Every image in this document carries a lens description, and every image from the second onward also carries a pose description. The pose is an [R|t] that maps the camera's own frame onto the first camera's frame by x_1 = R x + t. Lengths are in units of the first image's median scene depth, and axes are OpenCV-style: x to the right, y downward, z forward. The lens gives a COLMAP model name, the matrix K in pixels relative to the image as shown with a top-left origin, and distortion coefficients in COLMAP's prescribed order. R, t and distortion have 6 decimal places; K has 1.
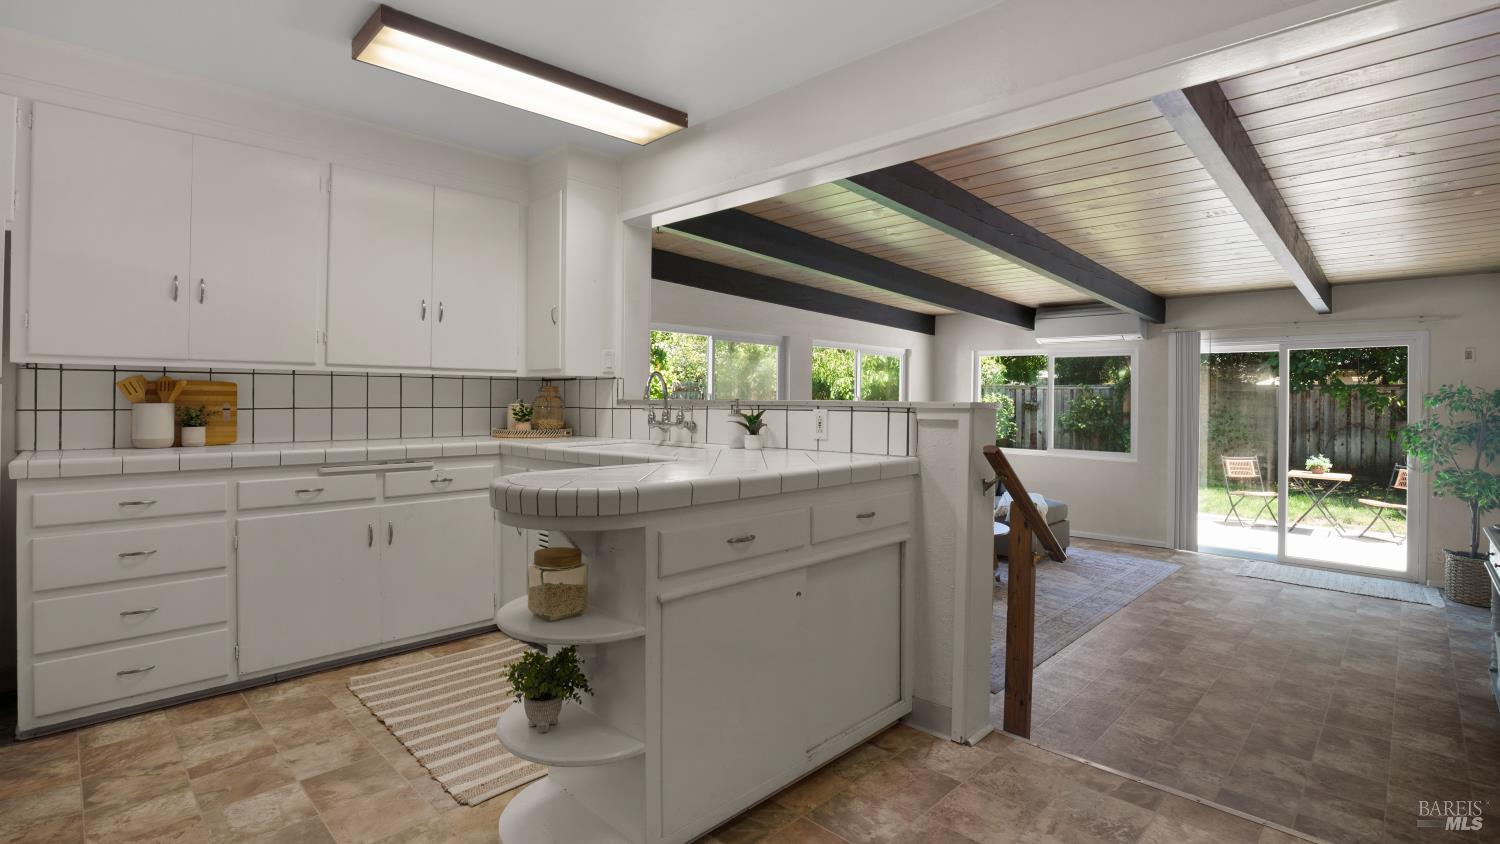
lens RADIAL K [[688.6, 0, 751.6], [0, 688.6, 397.5], [0, 0, 1]] dist [-0.031650, 0.005327]
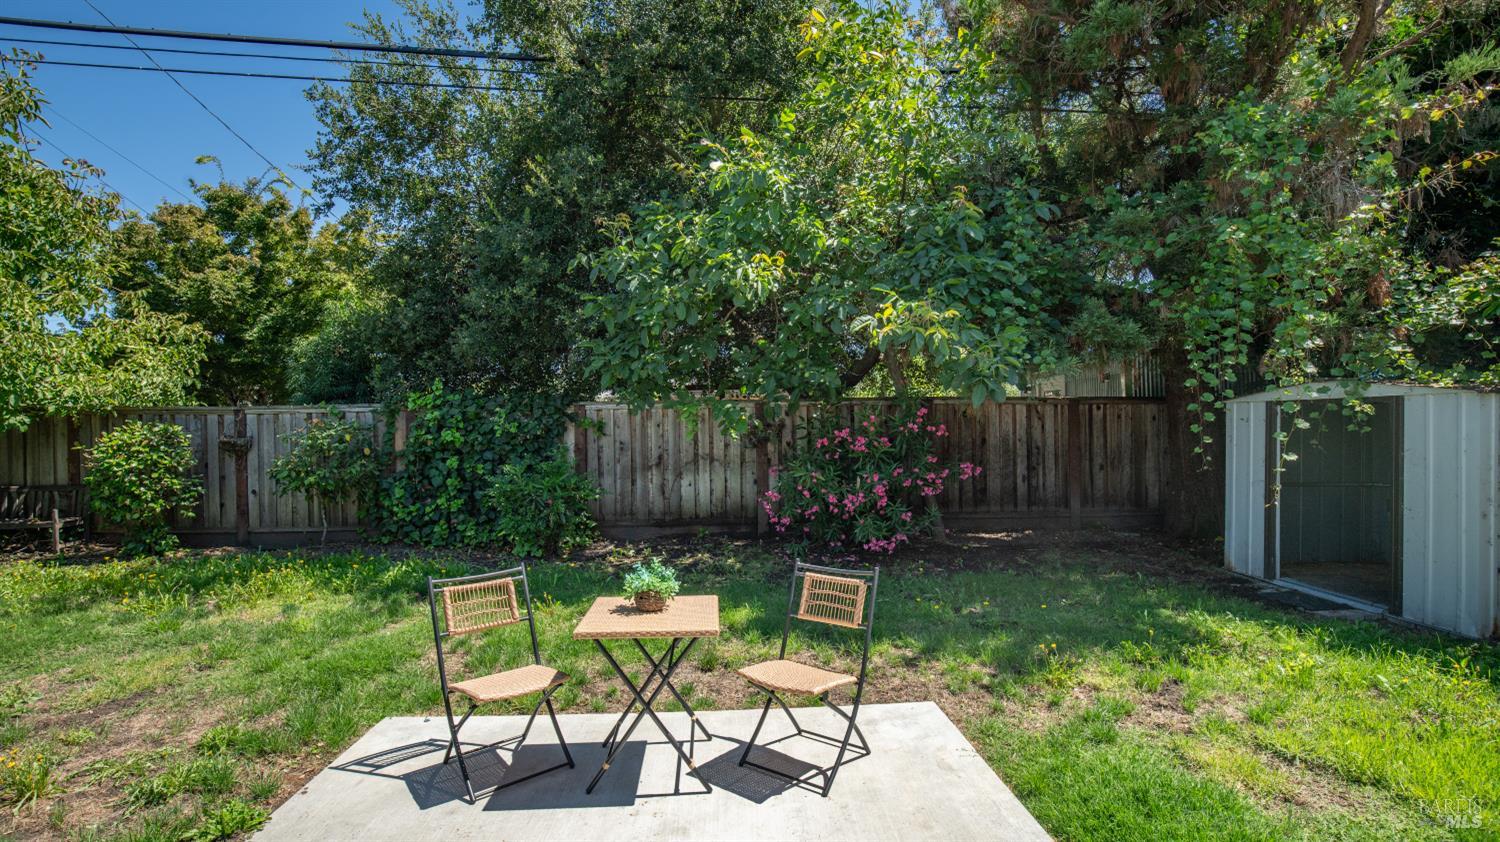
lens RADIAL K [[688.6, 0, 756.5], [0, 688.6, 427.4], [0, 0, 1]] dist [-0.031650, 0.005327]
pose [[0.678220, -0.020281, 0.734579, 0.948337], [0.023300, 0.999710, 0.006090, 0.016059], [-0.734489, 0.012985, 0.678496, 1.100121]]
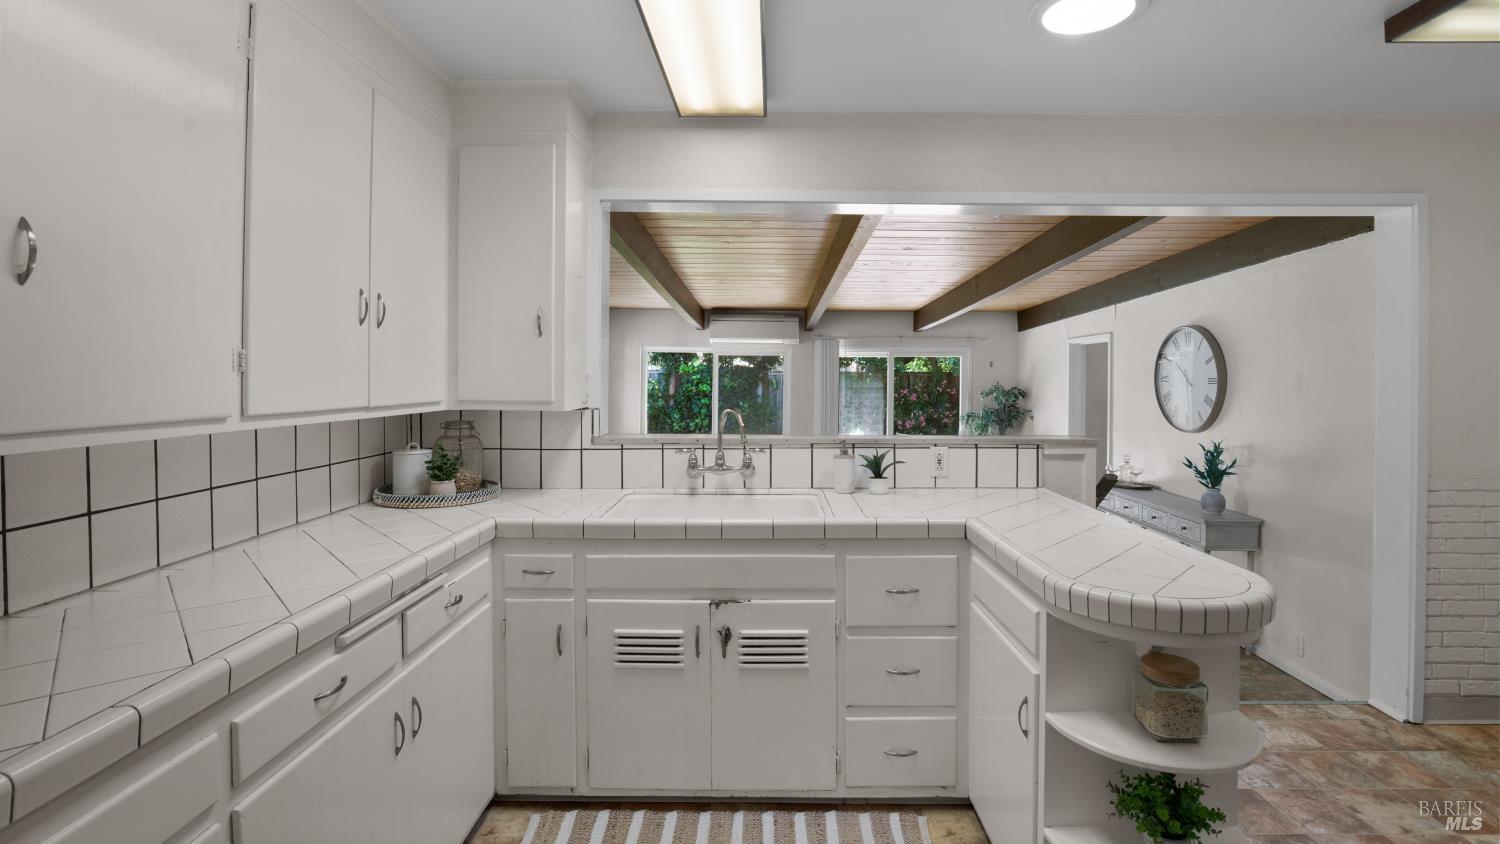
lens RADIAL K [[688.6, 0, 747.8], [0, 688.6, 378.0], [0, 0, 1]] dist [-0.031650, 0.005327]
pose [[0.731581, -0.006191, 0.681727, -0.398133], [-0.000646, 0.999952, 0.009775, -0.047191], [-0.681754, -0.007591, 0.731542, 0.232055]]
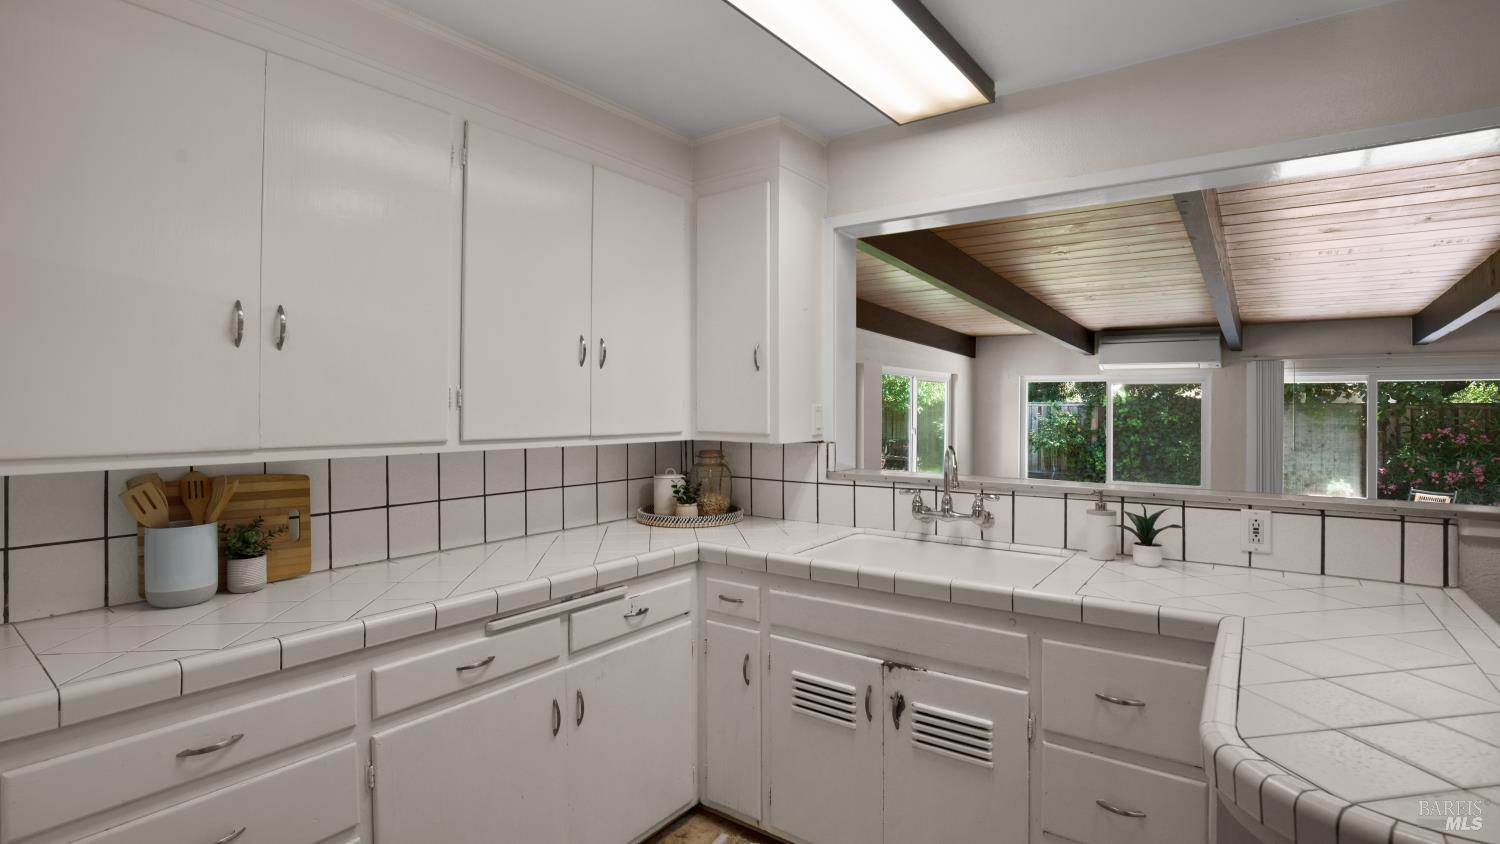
lens RADIAL K [[688.6, 0, 752.4], [0, 688.6, 406.3], [0, 0, 1]] dist [-0.031650, 0.005327]
pose [[0.990854, -0.004777, 0.134853, -0.255584], [0.004660, 0.999988, 0.001180, -0.046474], [-0.134857, -0.000541, 0.990865, 0.195126]]
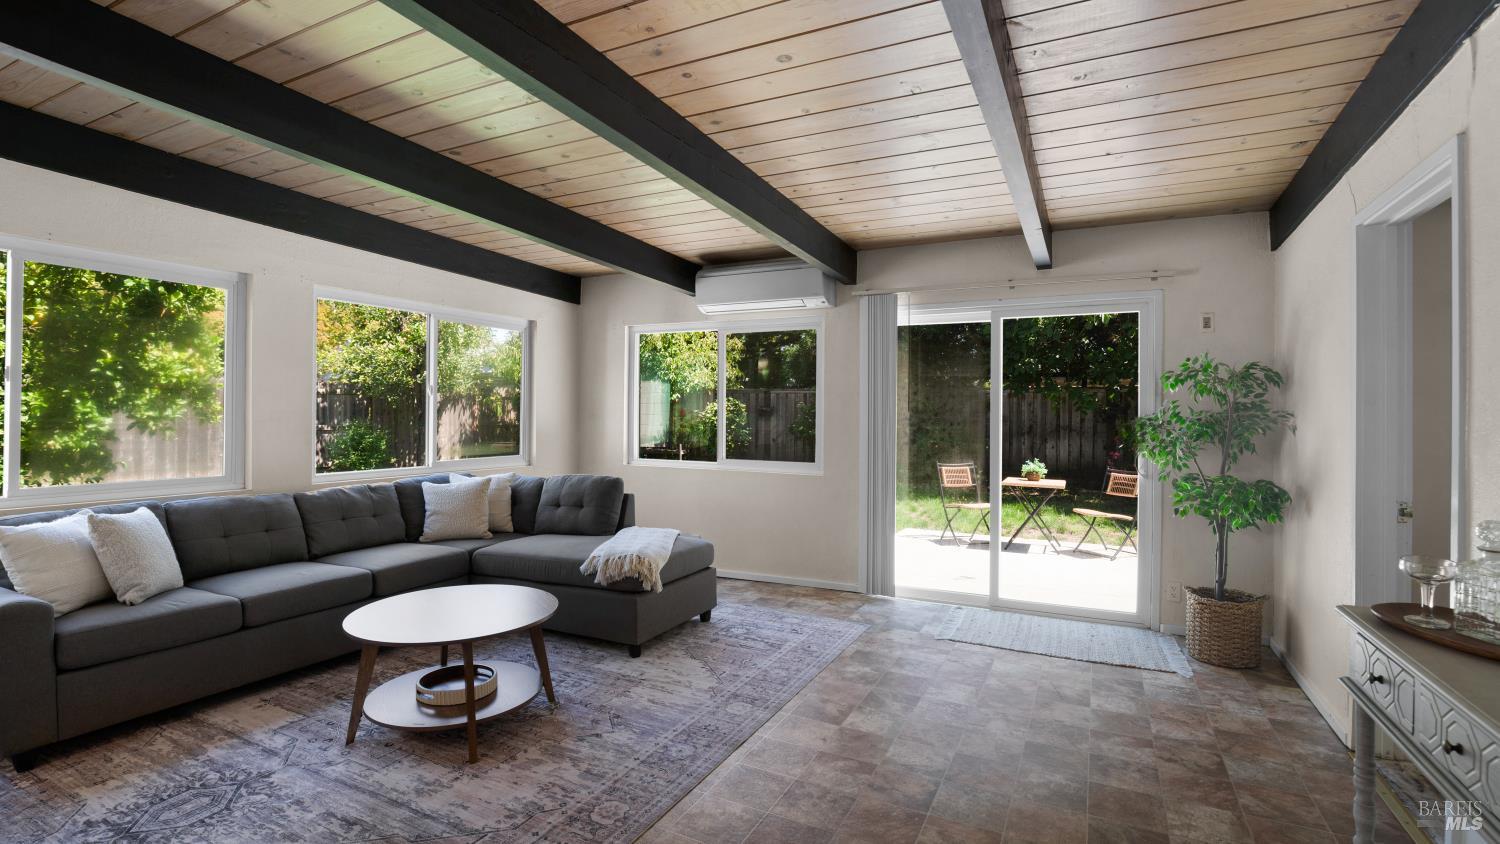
lens RADIAL K [[688.6, 0, 743.4], [0, 688.6, 415.3], [0, 0, 1]] dist [-0.031650, 0.005327]
pose [[0.954643, -0.005281, 0.297706, 0.347268], [0.003212, 0.999967, 0.007437, 0.032777], [-0.297735, -0.006143, 0.954629, 0.425126]]
